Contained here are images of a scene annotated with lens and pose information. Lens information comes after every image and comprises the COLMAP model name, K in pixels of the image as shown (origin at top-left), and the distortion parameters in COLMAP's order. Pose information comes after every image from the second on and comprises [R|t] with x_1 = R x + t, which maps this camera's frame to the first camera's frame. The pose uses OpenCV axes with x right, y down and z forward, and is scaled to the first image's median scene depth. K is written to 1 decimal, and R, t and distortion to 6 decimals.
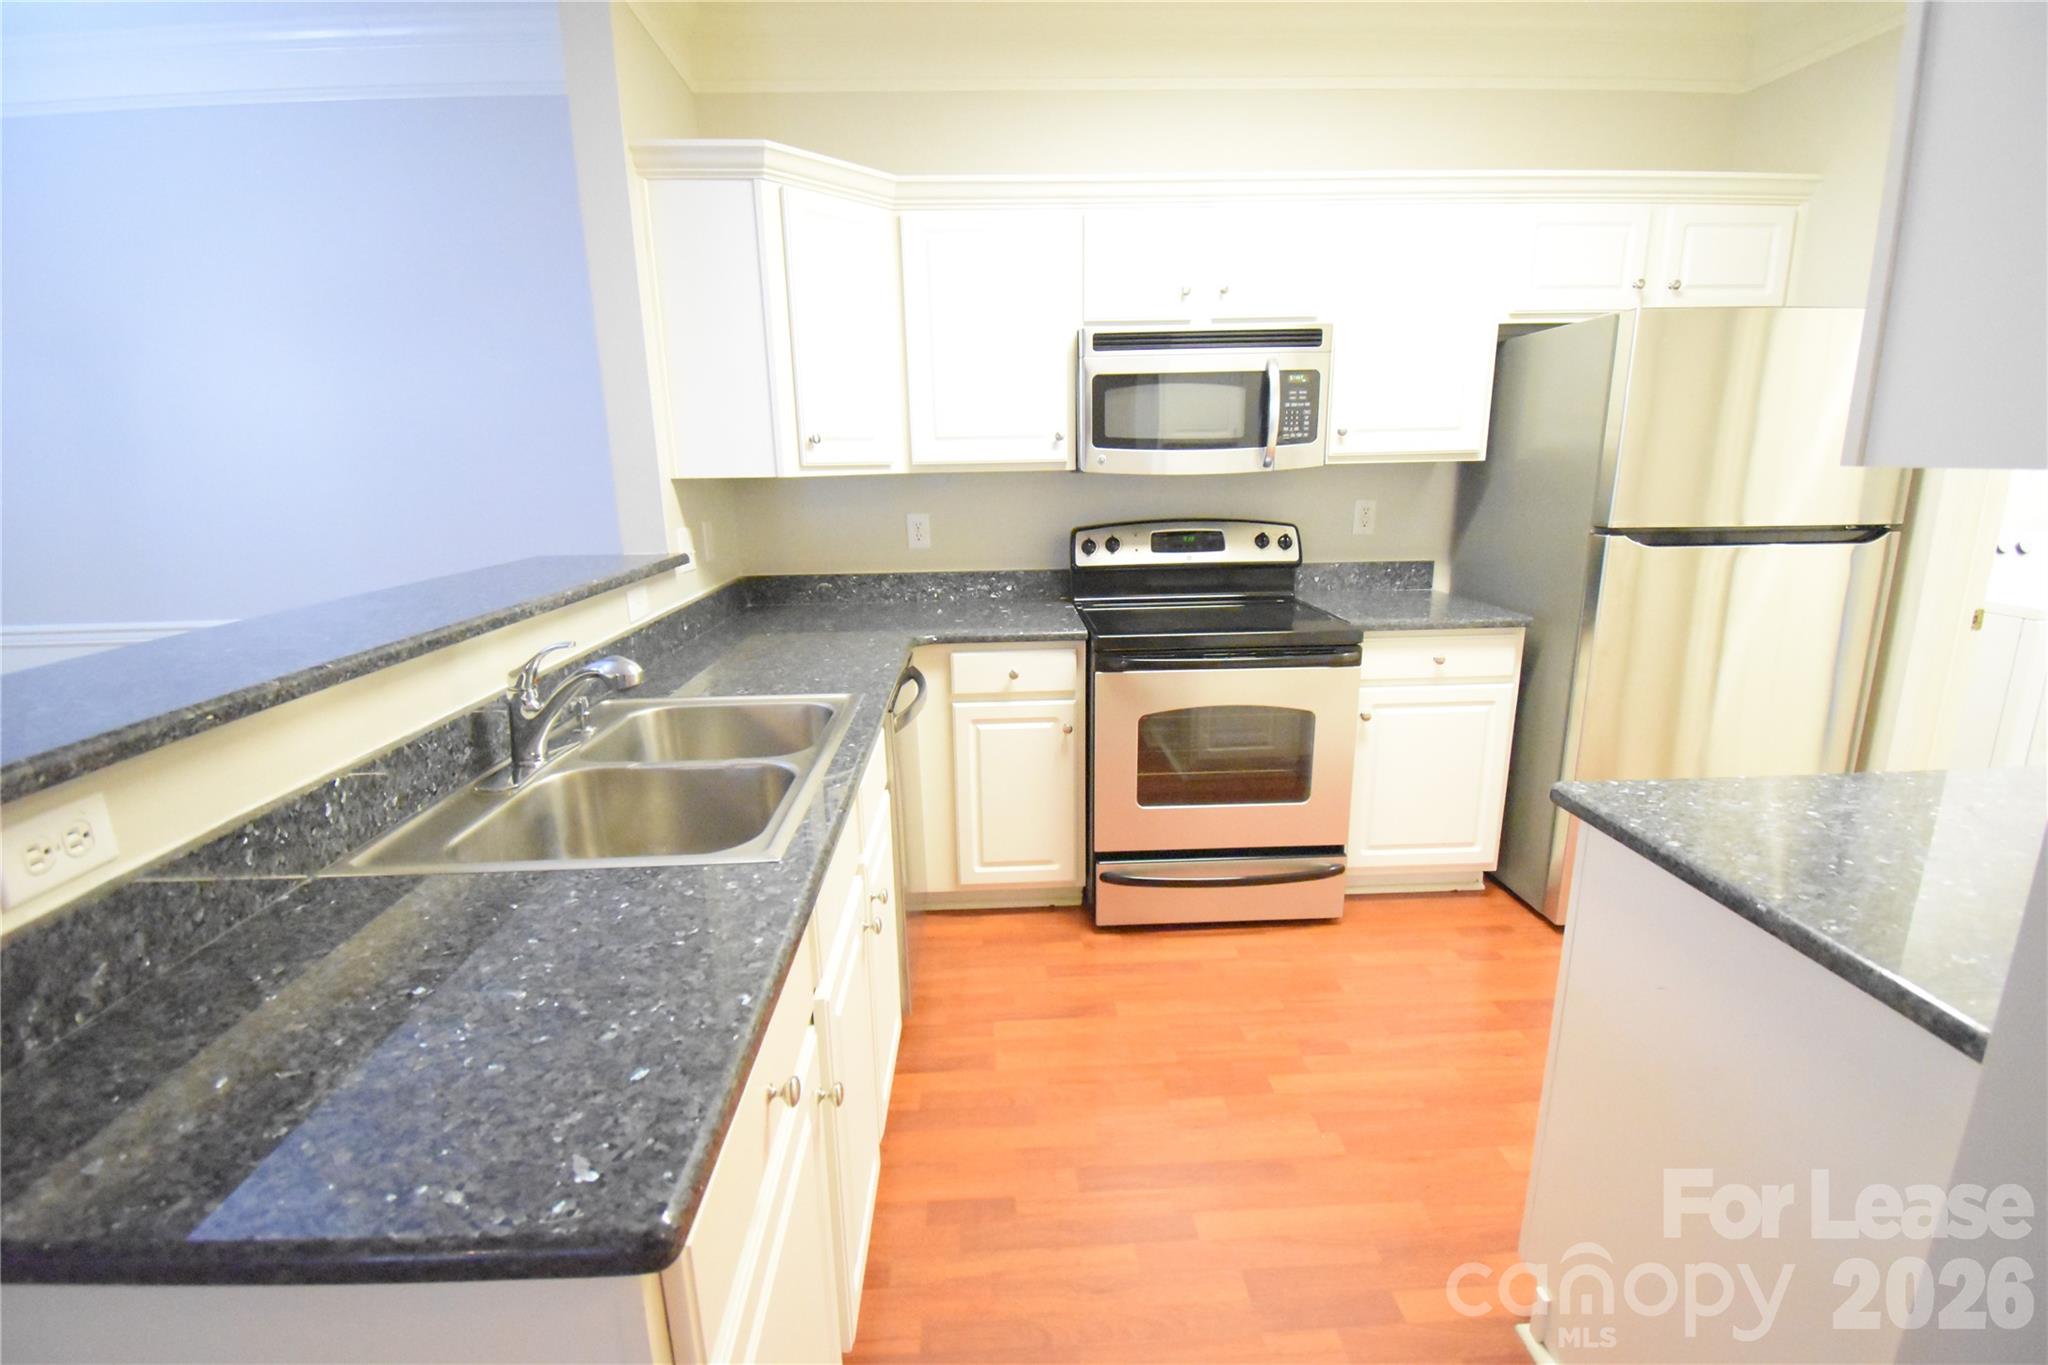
lens RADIAL K [[921.7, 0, 1018.5], [0, 921.7, 687.8], [0, 0, 1]] dist [-0.000499, -0.000061]
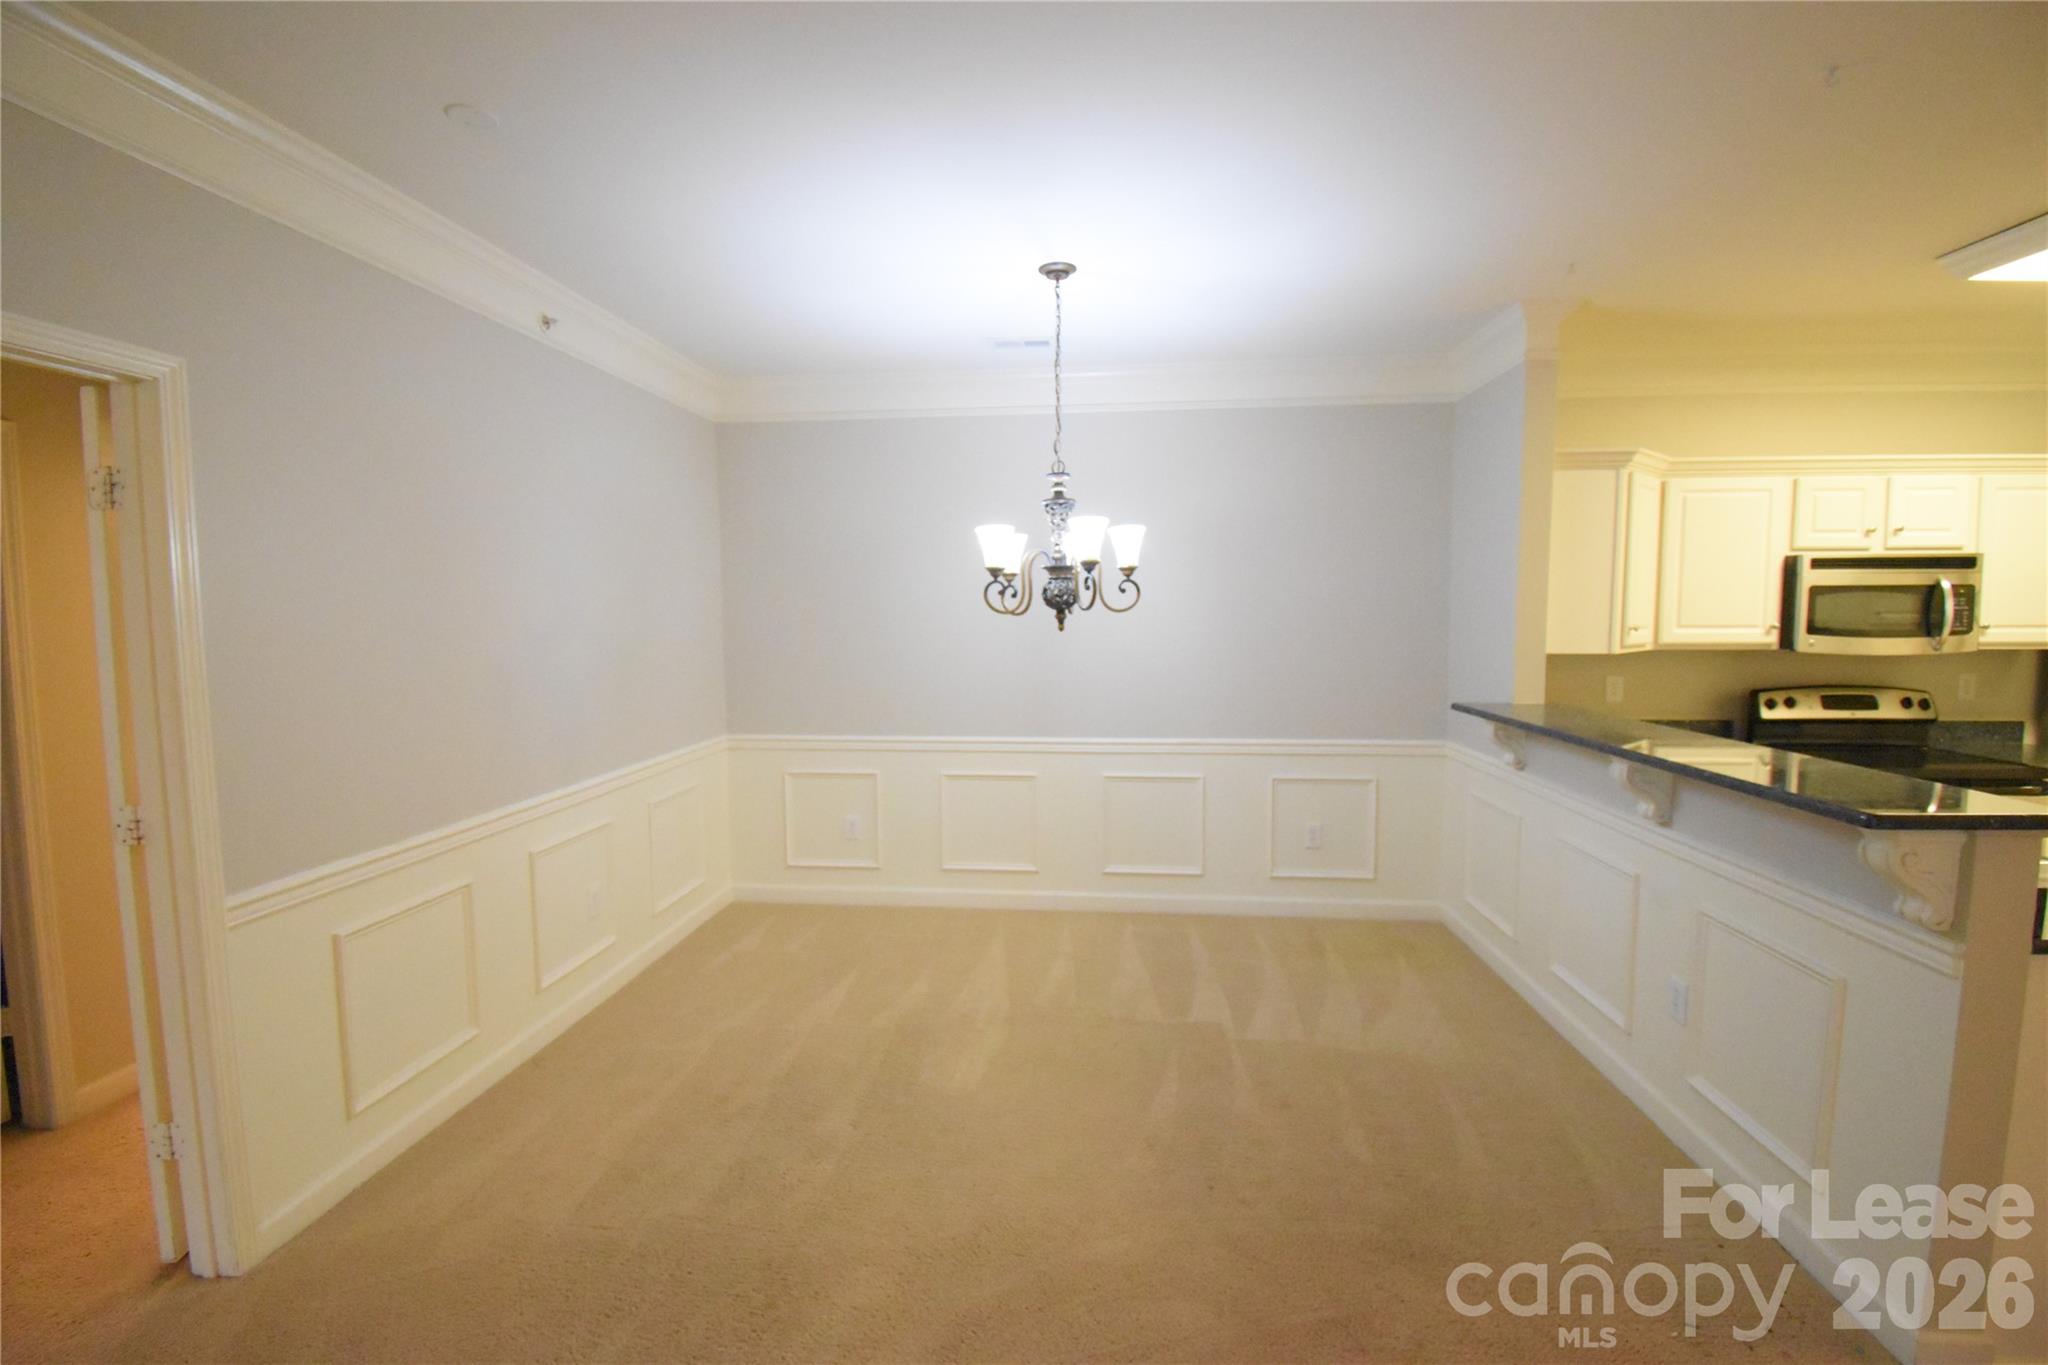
lens RADIAL K [[921.7, 0, 1027.9], [0, 921.7, 688.8], [0, 0, 1]] dist [-0.000499, -0.000061]
pose [[0.992337, 0.024617, -0.121081, -0.891574], [-0.042381, 0.988316, -0.146405, 0.073630], [0.116063, 0.150415, 0.981787, -0.487675]]
